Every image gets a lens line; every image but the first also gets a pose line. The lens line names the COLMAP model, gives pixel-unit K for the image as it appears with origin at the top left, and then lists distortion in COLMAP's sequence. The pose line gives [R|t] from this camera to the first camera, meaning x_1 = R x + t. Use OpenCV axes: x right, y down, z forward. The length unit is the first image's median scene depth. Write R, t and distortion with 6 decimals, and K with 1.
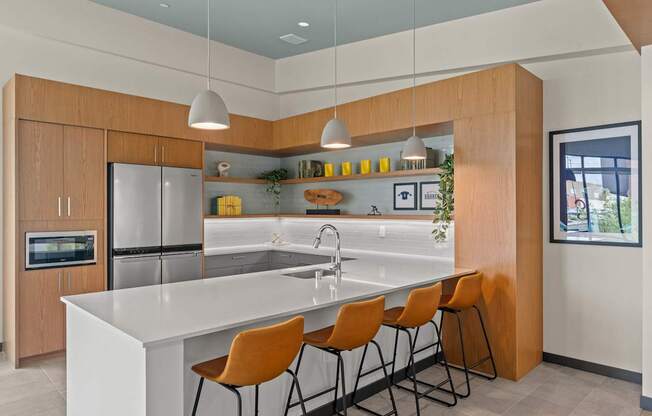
lens RADIAL K [[412.1, 0, 326.0], [0, 412.1, 207.5], [0, 0, 1]] dist [-0.001926, -0.001084]
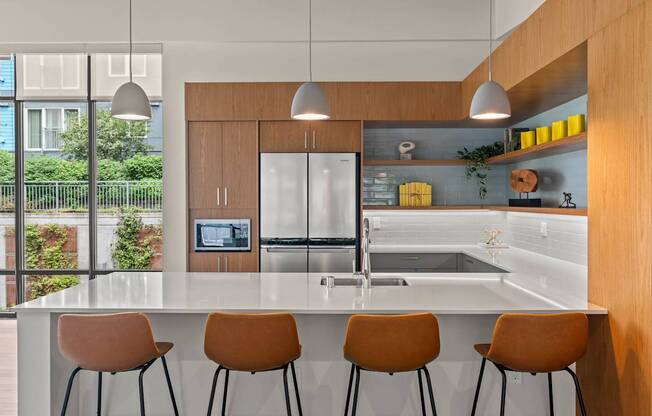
lens RADIAL K [[509.7, 0, 326.7], [0, 509.7, 208.9], [0, 0, 1]] dist [-0.008387, 0.001073]
pose [[0.704438, 0.011850, -0.709666, 0.403271], [0.004402, 0.999768, 0.021063, 0.002532], [0.709752, -0.017961, 0.704223, 0.190618]]
